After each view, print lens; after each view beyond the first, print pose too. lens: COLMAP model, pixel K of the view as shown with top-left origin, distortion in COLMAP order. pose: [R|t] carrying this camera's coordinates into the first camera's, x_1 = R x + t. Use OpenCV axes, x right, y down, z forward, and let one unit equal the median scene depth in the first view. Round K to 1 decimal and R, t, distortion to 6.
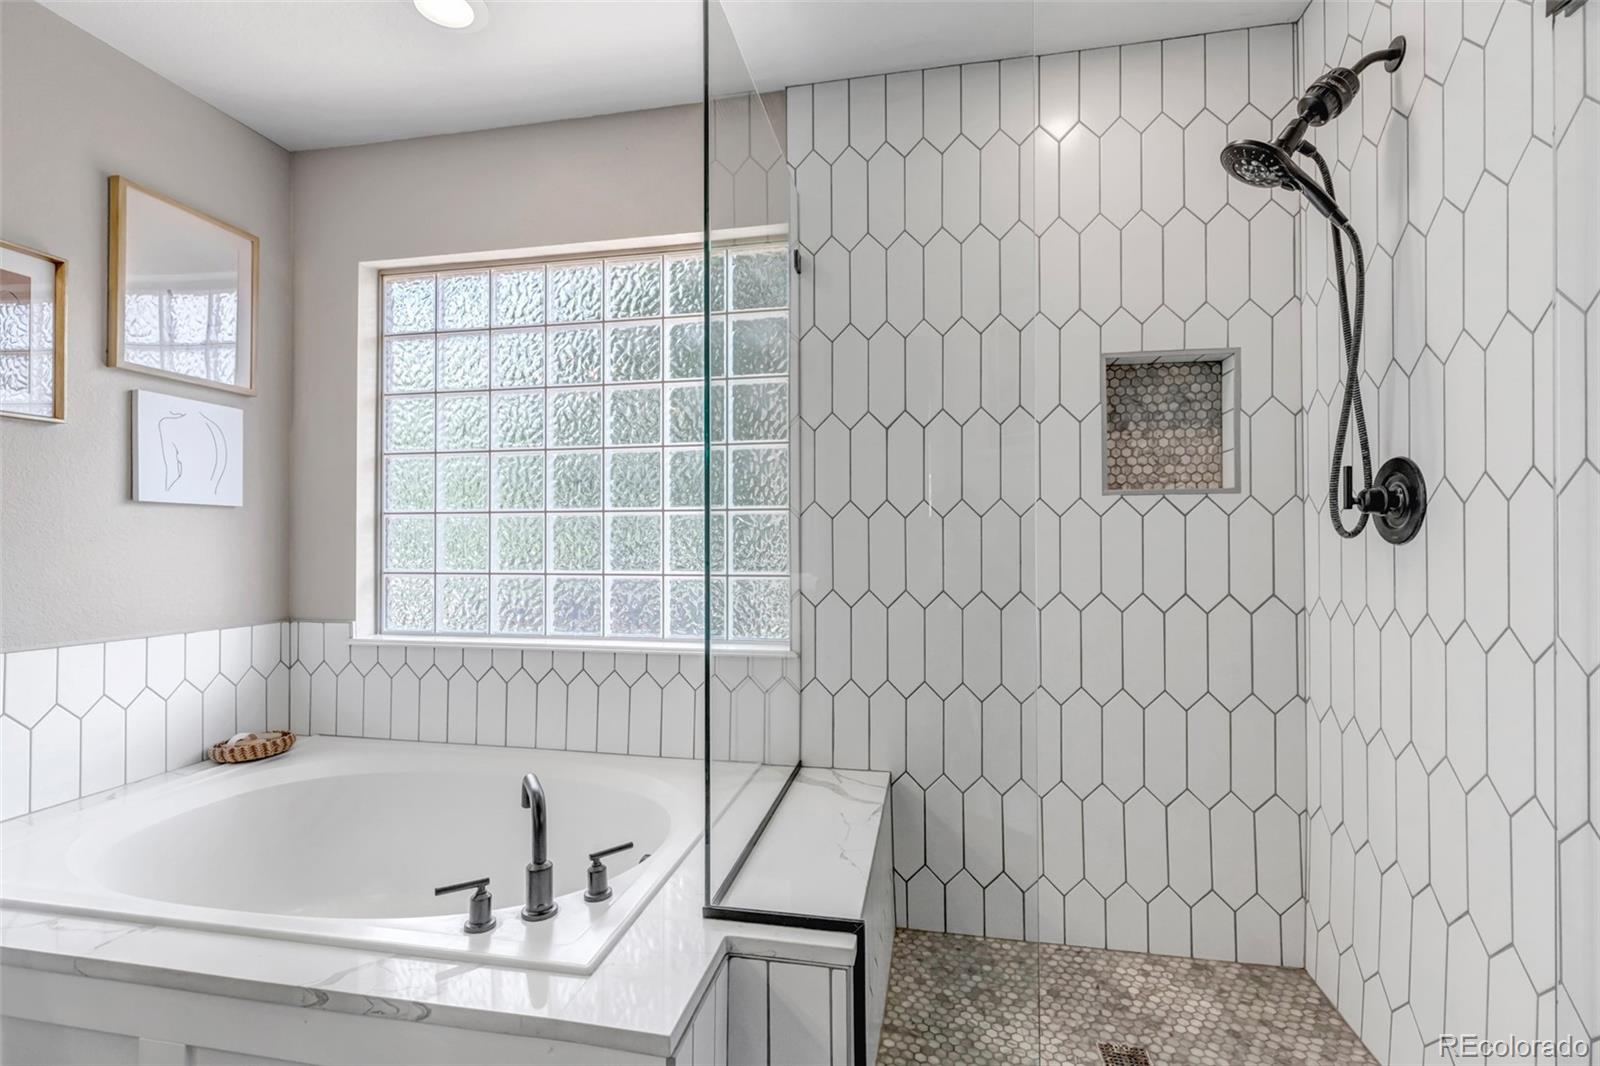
lens RADIAL K [[745.2, 0, 787.4], [0, 745.2, 536.1], [0, 0, 1]] dist [-0.000733, -0.000419]
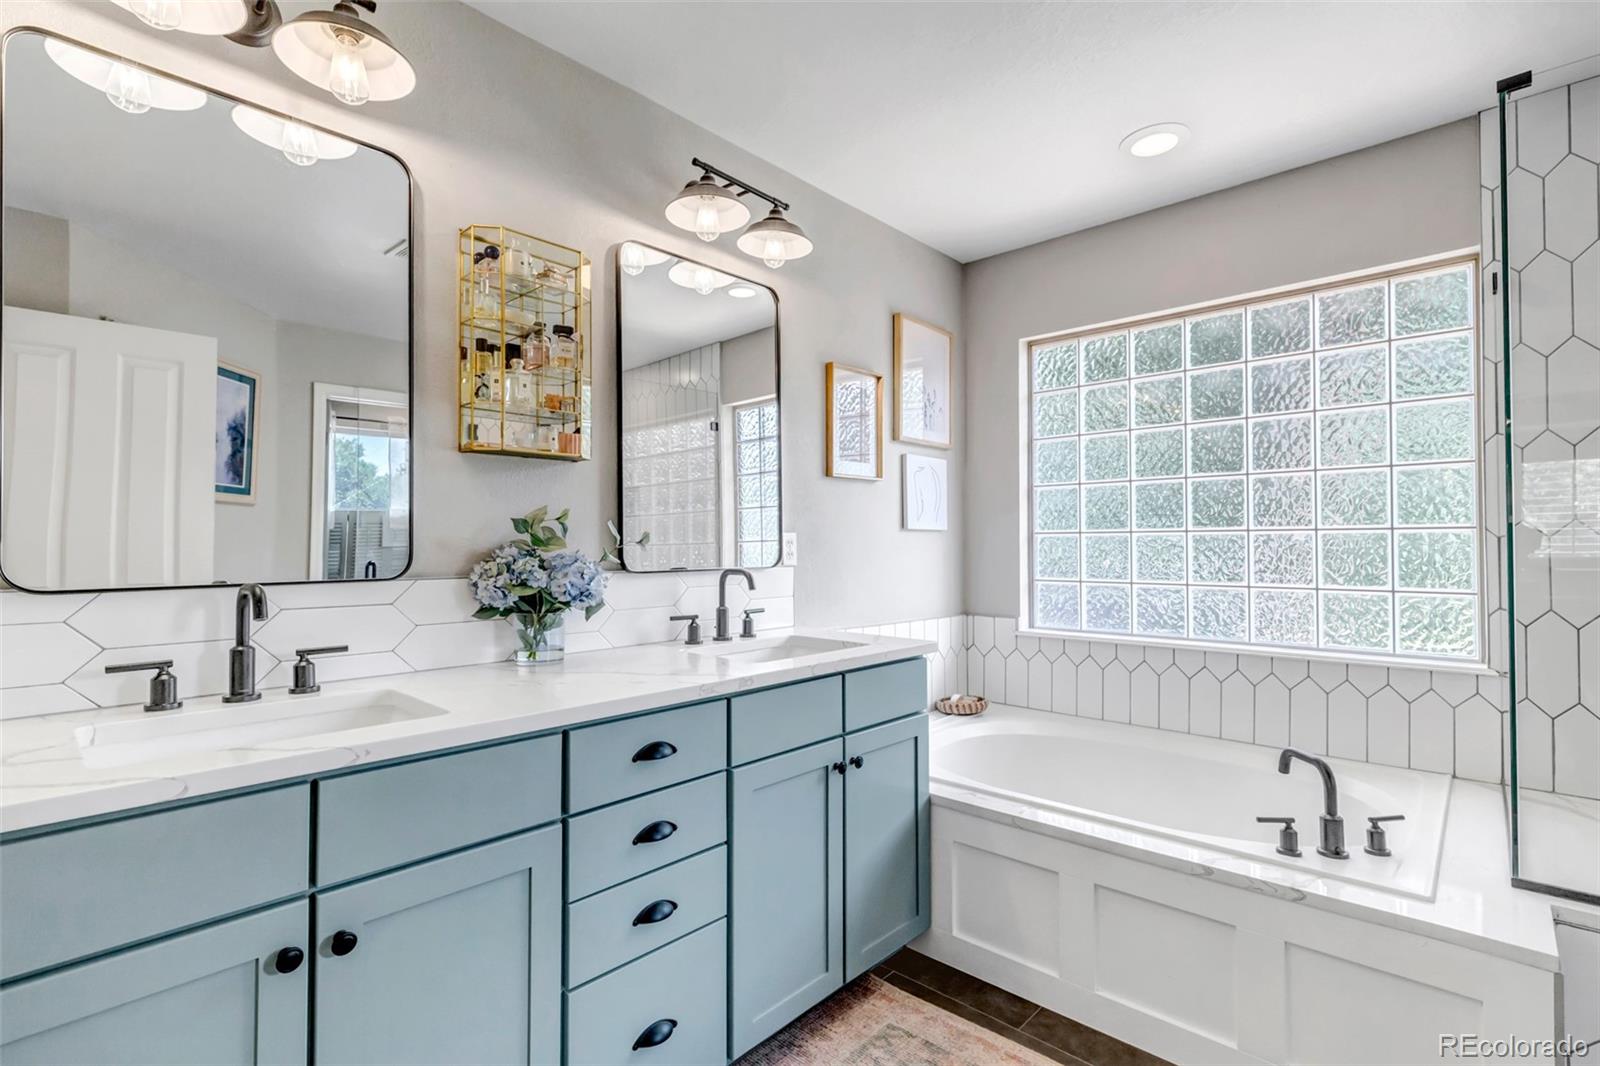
lens RADIAL K [[745.2, 0, 787.4], [0, 745.2, 536.1], [0, 0, 1]] dist [-0.000733, -0.000419]
pose [[0.851314, -0.007812, -0.524598, -0.301127], [0.004779, 0.999963, -0.007135, -0.023813], [0.524634, 0.003567, 0.851320, -0.386298]]
